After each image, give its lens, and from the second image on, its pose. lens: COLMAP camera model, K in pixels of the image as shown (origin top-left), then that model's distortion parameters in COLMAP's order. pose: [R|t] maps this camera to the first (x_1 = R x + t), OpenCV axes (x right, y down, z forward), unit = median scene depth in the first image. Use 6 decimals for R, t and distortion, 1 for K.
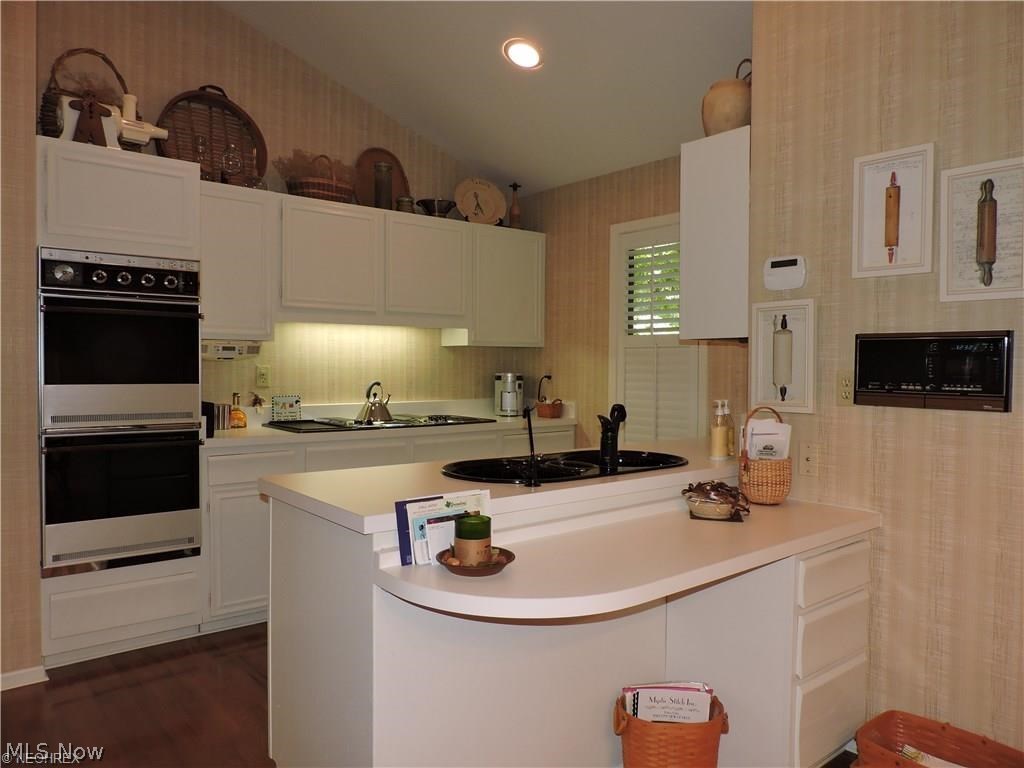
lens RADIAL K [[711.7, 0, 506.1], [0, 711.7, 383.6], [0, 0, 1]] dist [-0.009870, -0.009509]
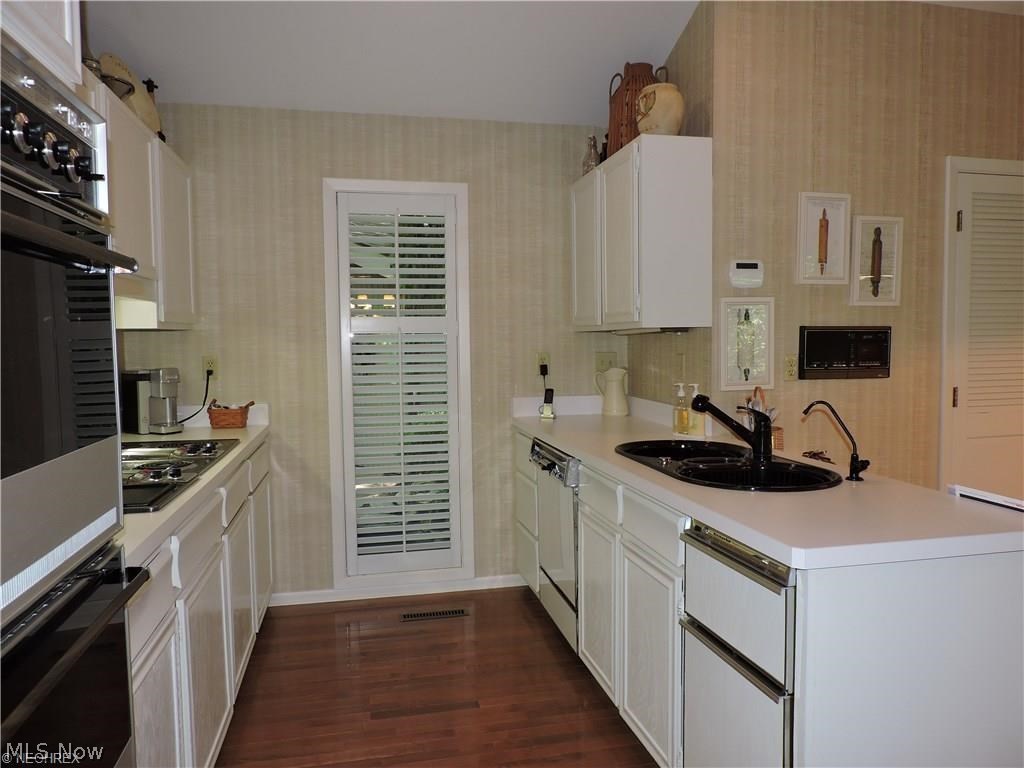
lens RADIAL K [[711.7, 0, 508.7], [0, 711.7, 384.9], [0, 0, 1]] dist [-0.009870, -0.009509]
pose [[0.455695, -0.072339, 0.887191, -0.938978], [0.037156, 0.997369, 0.062238, -0.063625], [-0.889360, 0.004603, 0.457185, 0.880201]]
